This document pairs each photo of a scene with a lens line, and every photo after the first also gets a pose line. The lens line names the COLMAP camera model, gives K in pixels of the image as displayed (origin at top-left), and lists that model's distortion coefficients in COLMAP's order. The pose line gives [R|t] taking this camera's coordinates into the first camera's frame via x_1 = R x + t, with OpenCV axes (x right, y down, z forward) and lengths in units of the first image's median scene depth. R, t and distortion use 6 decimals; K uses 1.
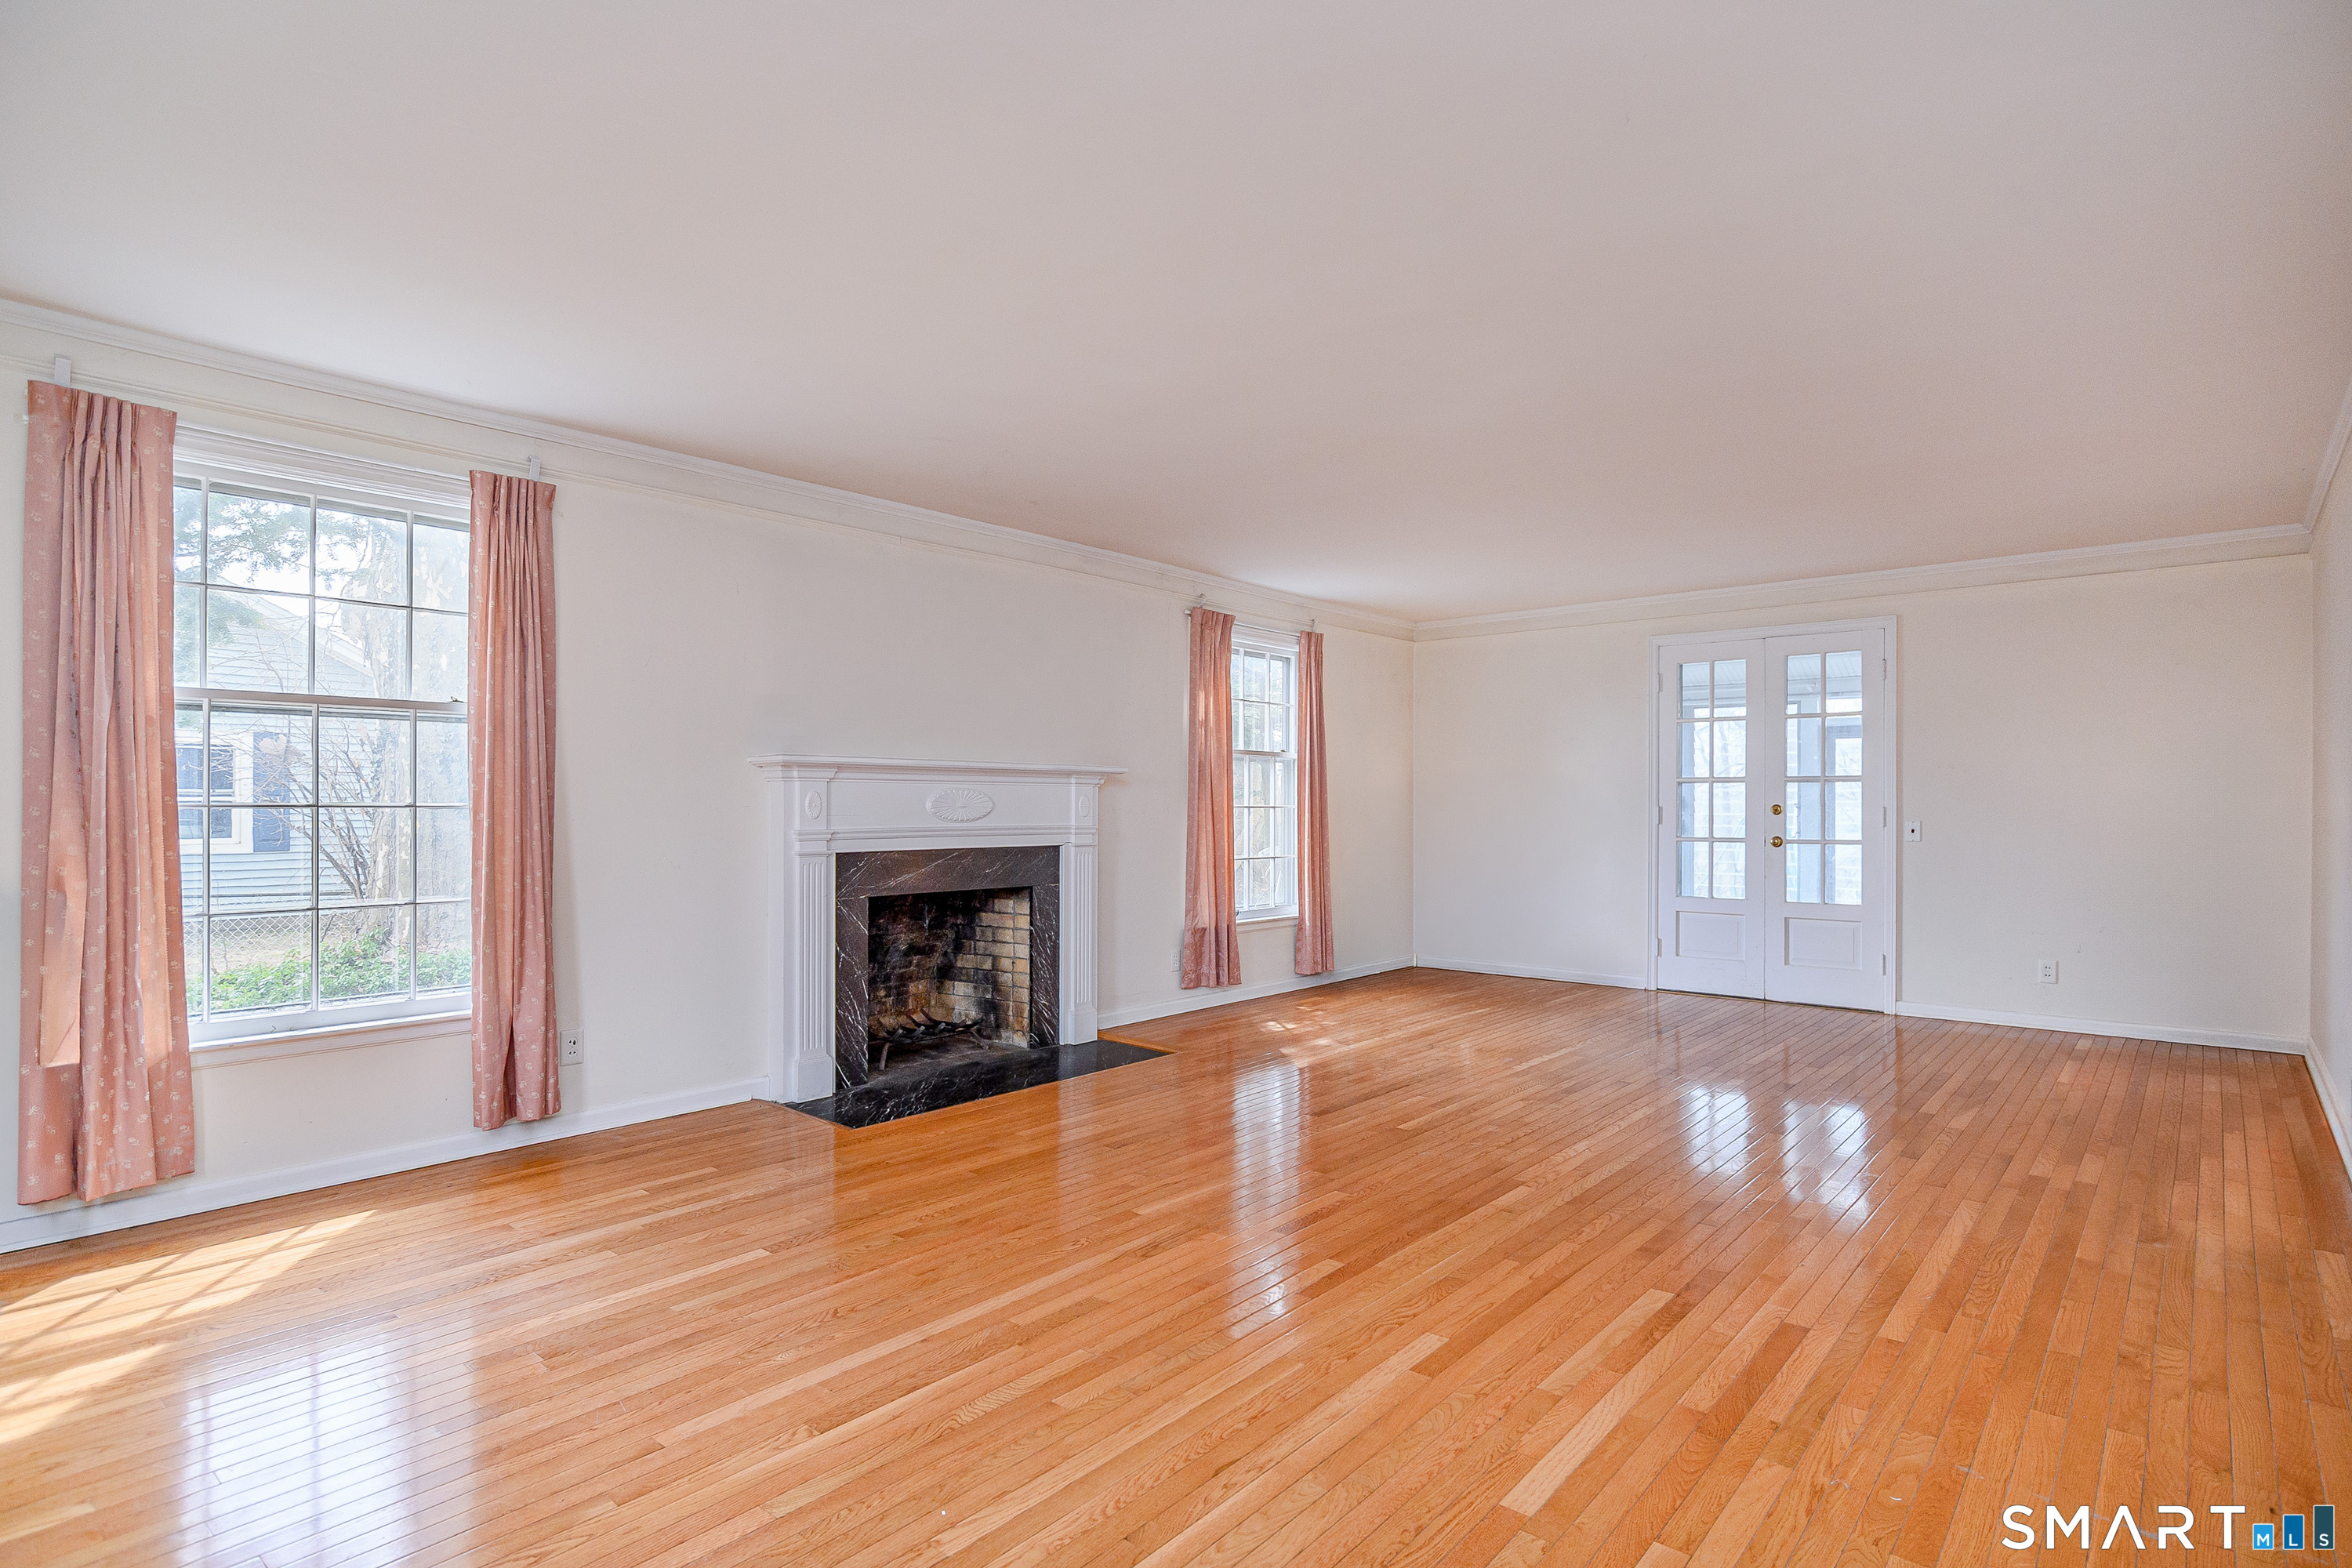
lens RADIAL K [[1195.9, 0, 1179.4], [0, 1195.9, 796.4], [0, 0, 1]] dist [0.000501, -0.000417]
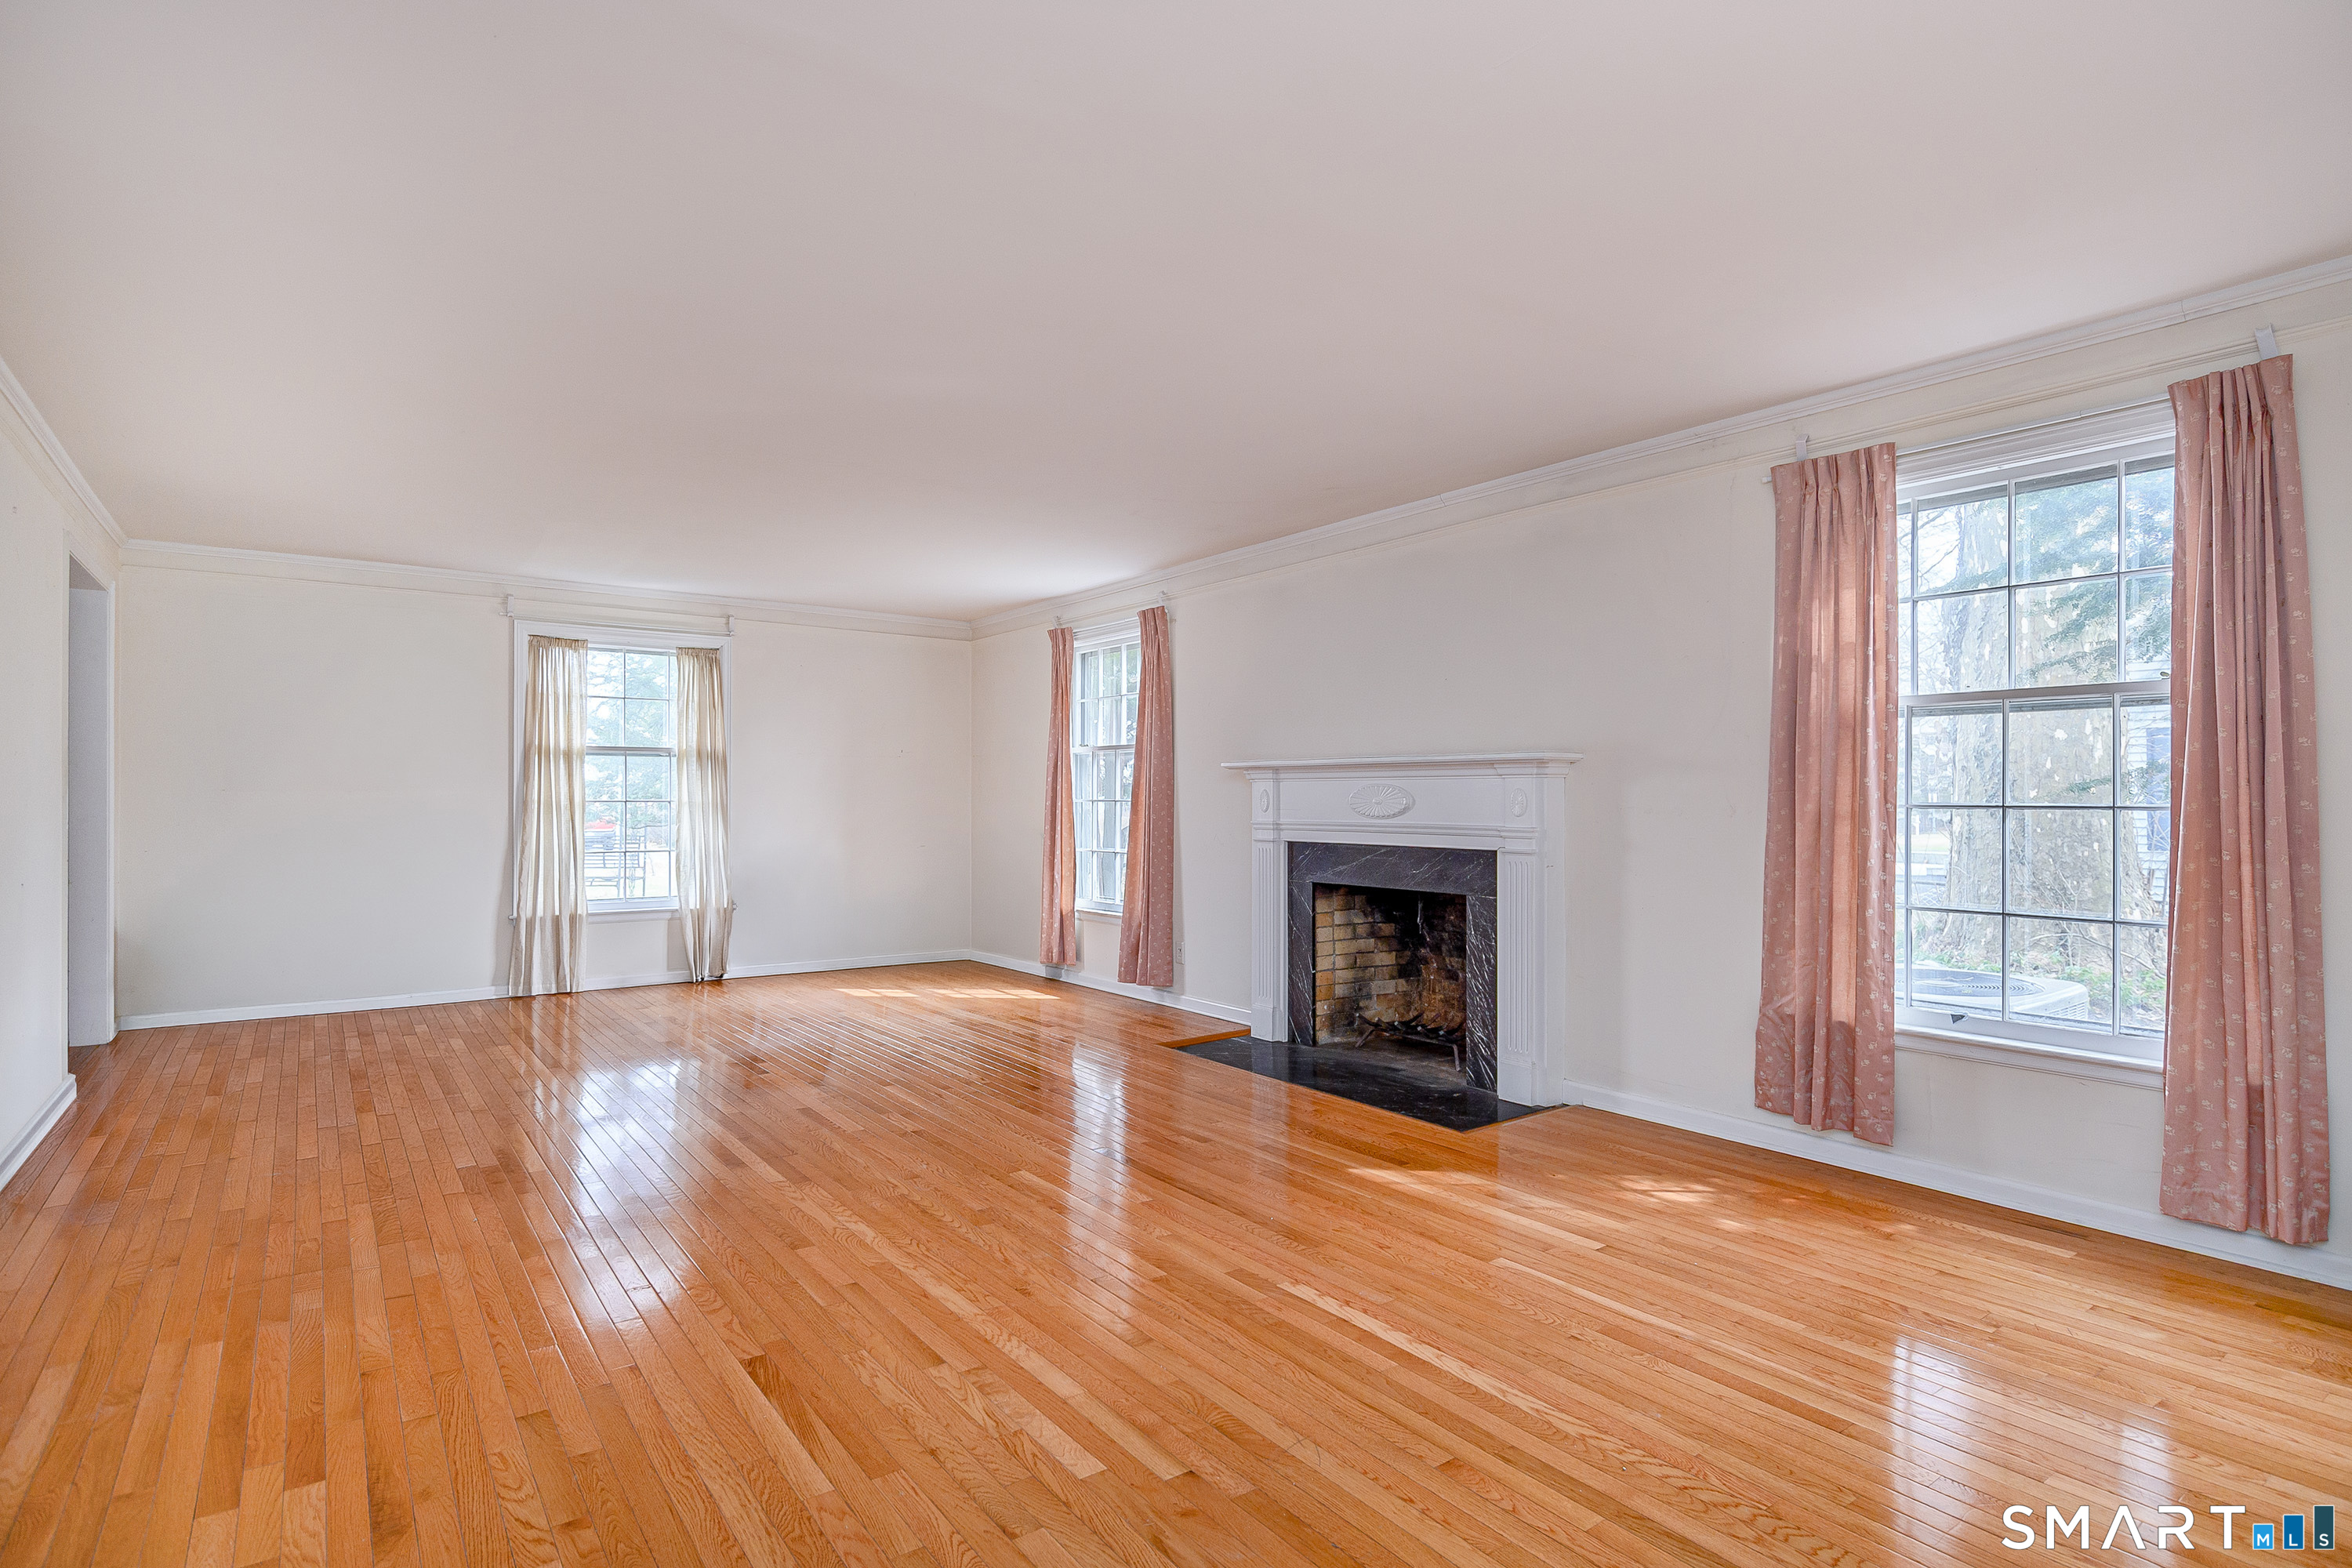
lens RADIAL K [[1195.9, 0, 1179.4], [0, 1195.9, 790.8], [0, 0, 1]] dist [0.000501, -0.000417]
pose [[-0.232264, -0.007165, -0.972626, 0.762337], [0.006581, 0.999938, -0.008938, 0.006209], [0.972630, -0.008477, -0.232203, 0.998335]]
